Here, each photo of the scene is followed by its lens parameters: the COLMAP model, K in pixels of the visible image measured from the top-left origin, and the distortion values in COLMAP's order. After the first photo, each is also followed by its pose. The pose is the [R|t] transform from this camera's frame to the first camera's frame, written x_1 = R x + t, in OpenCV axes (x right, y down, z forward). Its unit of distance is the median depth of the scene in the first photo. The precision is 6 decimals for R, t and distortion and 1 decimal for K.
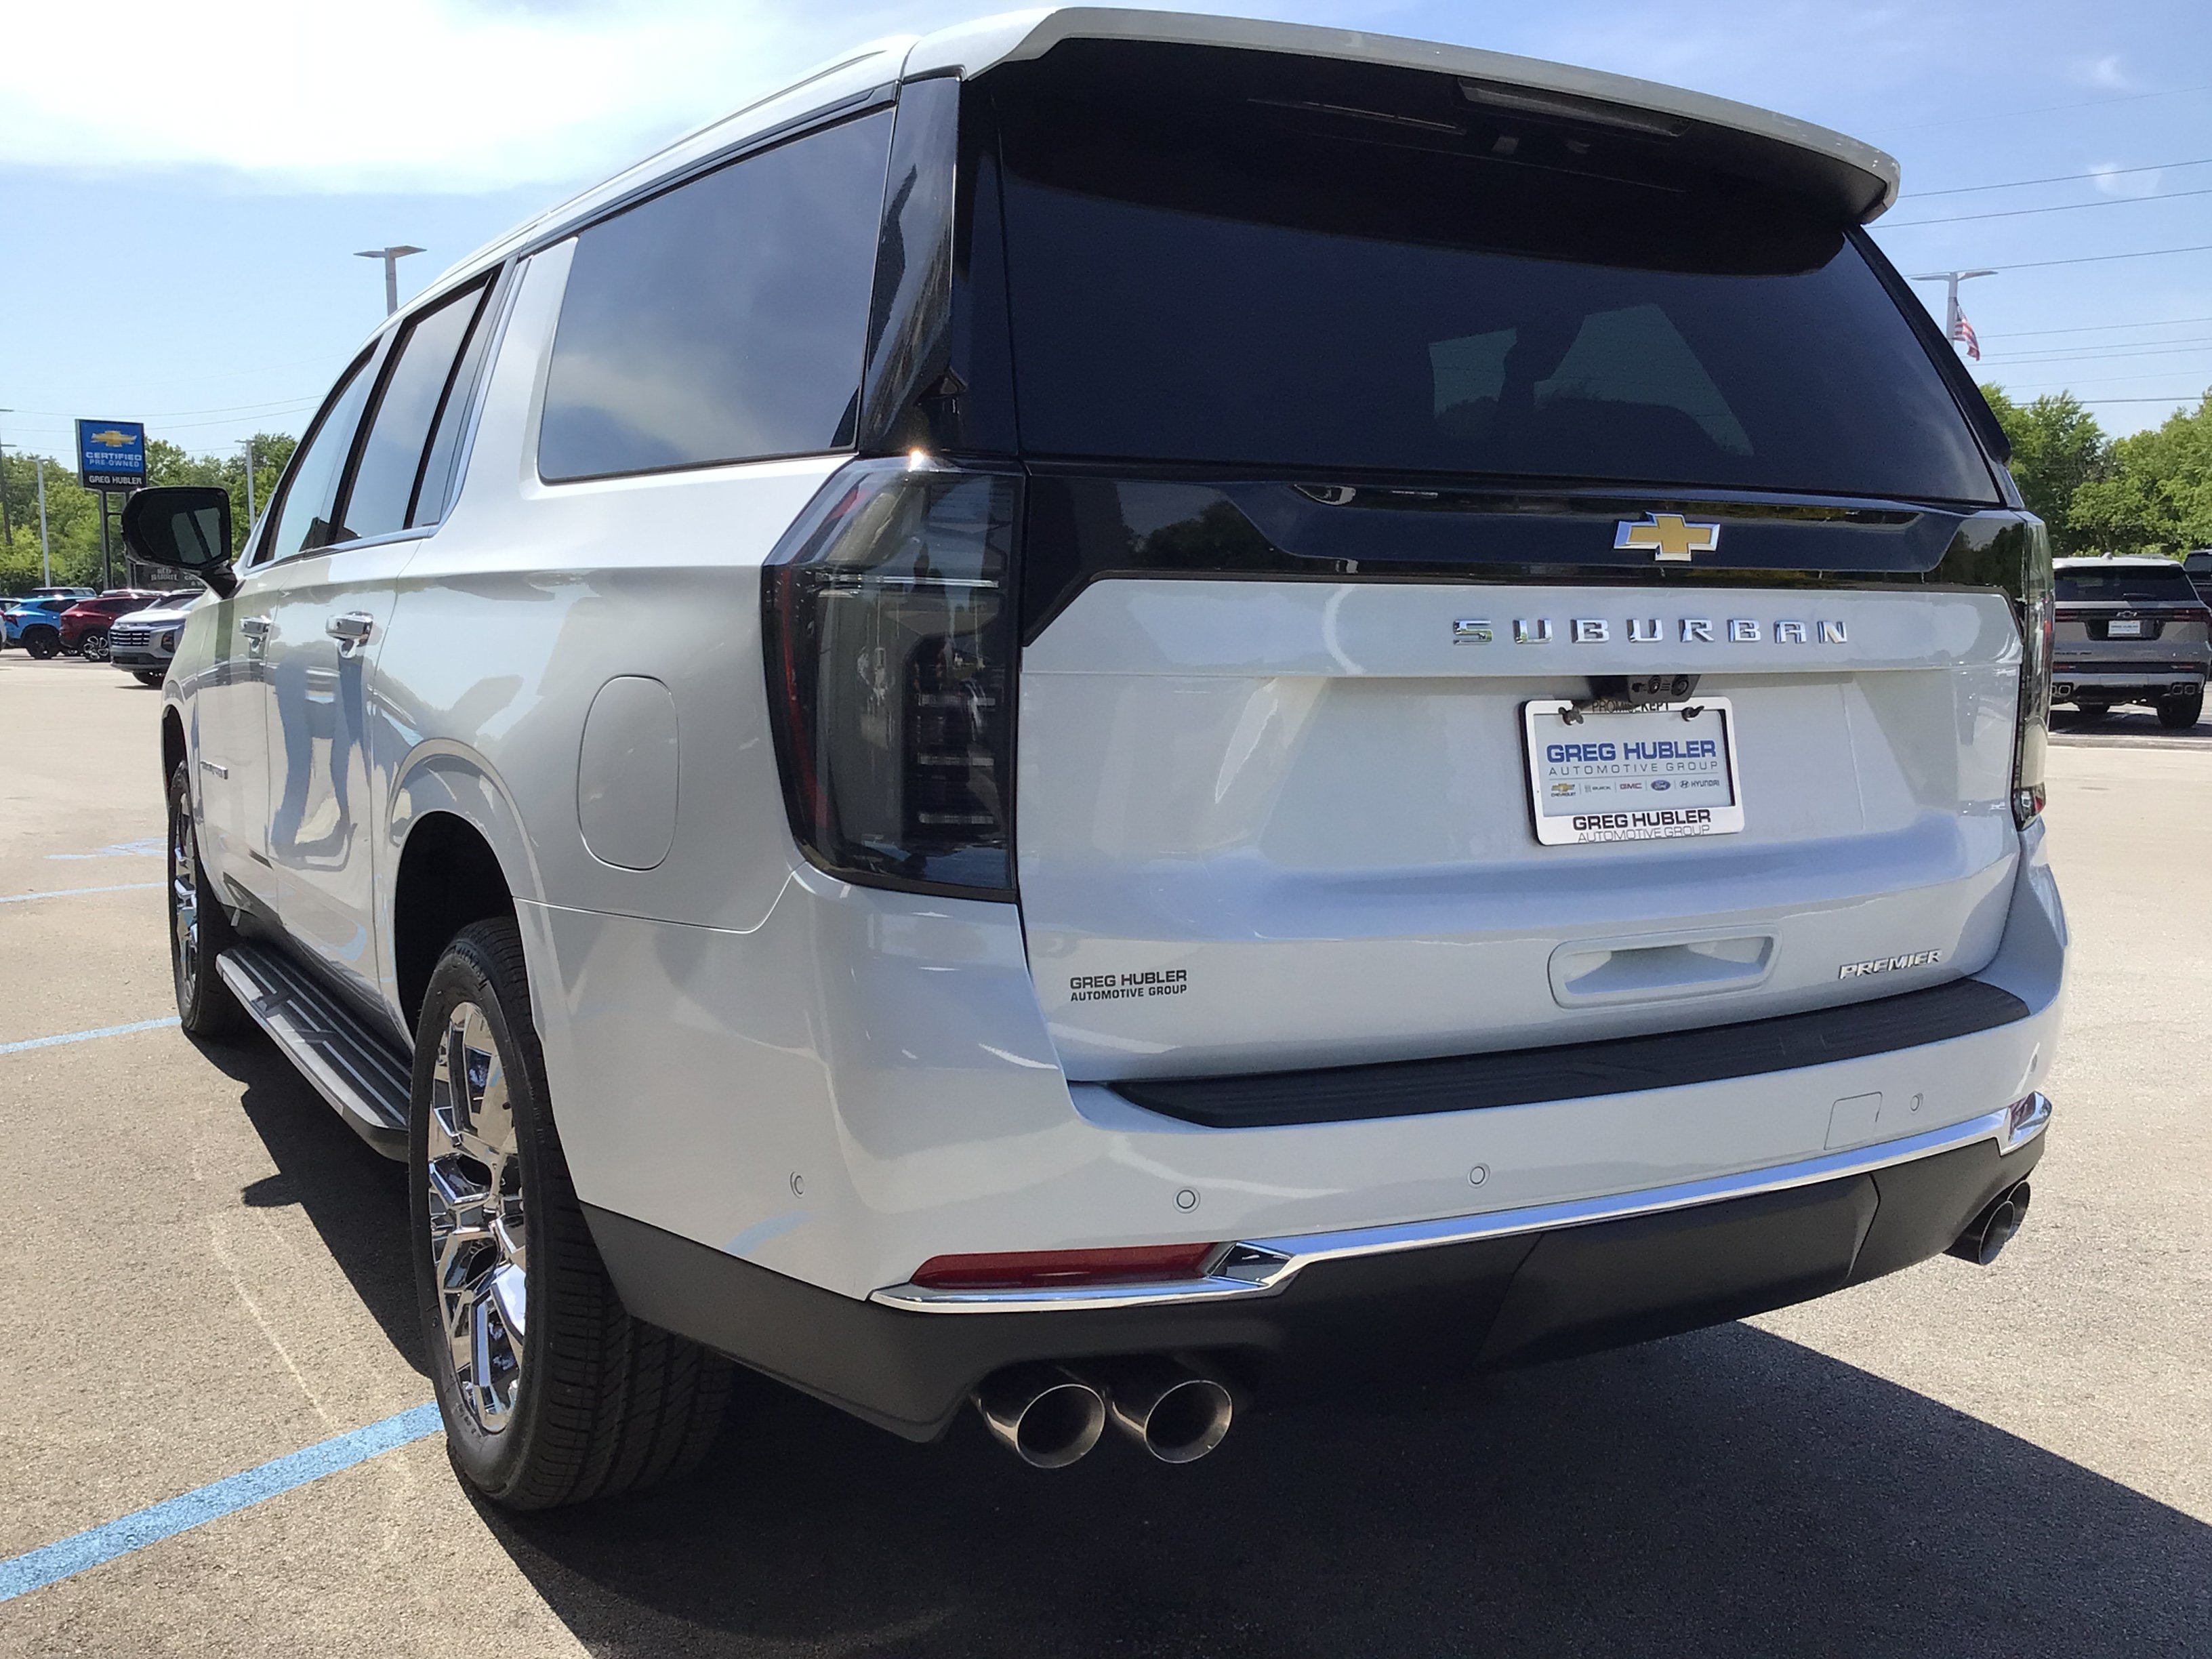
lens RADIAL K [[1983.7, 0, 1108.8], [0, 1983.7, 831.5], [0, 0, 1]] dist [0.129519, -0.252089]
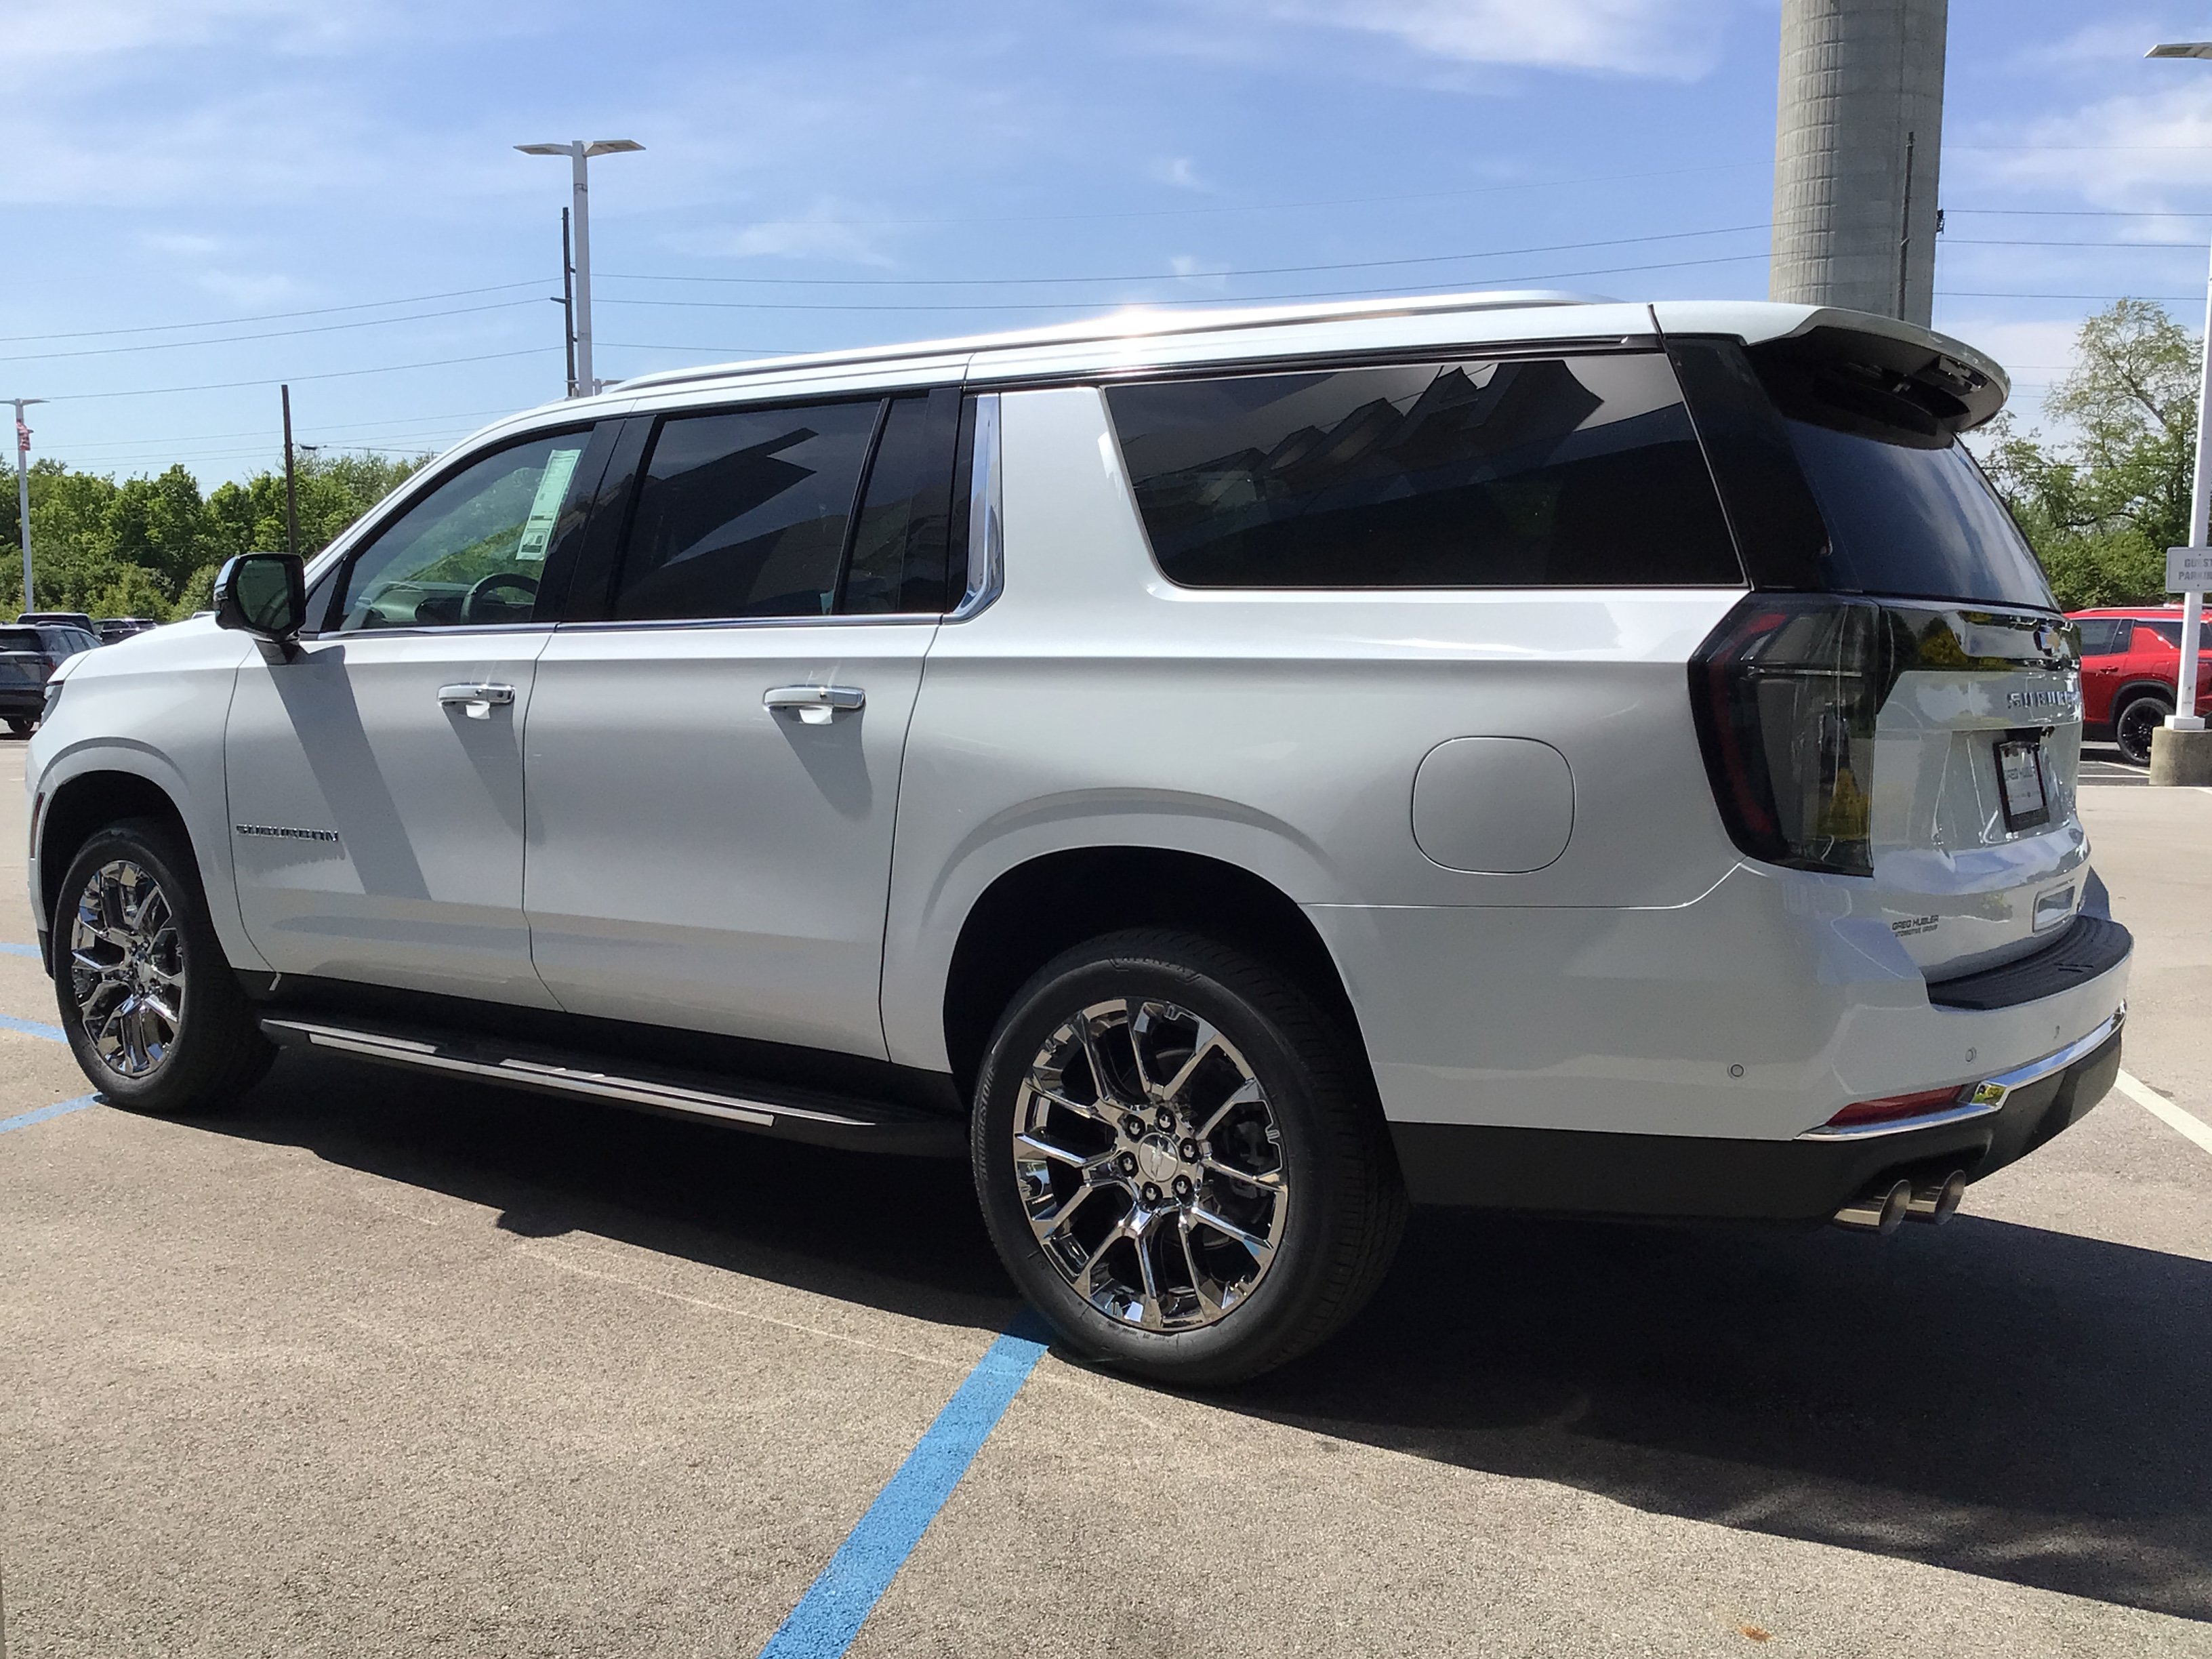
lens RADIAL K [[1983.7, 0, 1108.8], [0, 1983.7, 831.5], [0, 0, 1]] dist [0.129519, -0.252089]
pose [[0.916041, -0.032511, 0.399765, -1.092637], [0.041659, 0.999031, -0.014212, -0.001640], [-0.398915, 0.029672, 0.916508, -0.192392]]
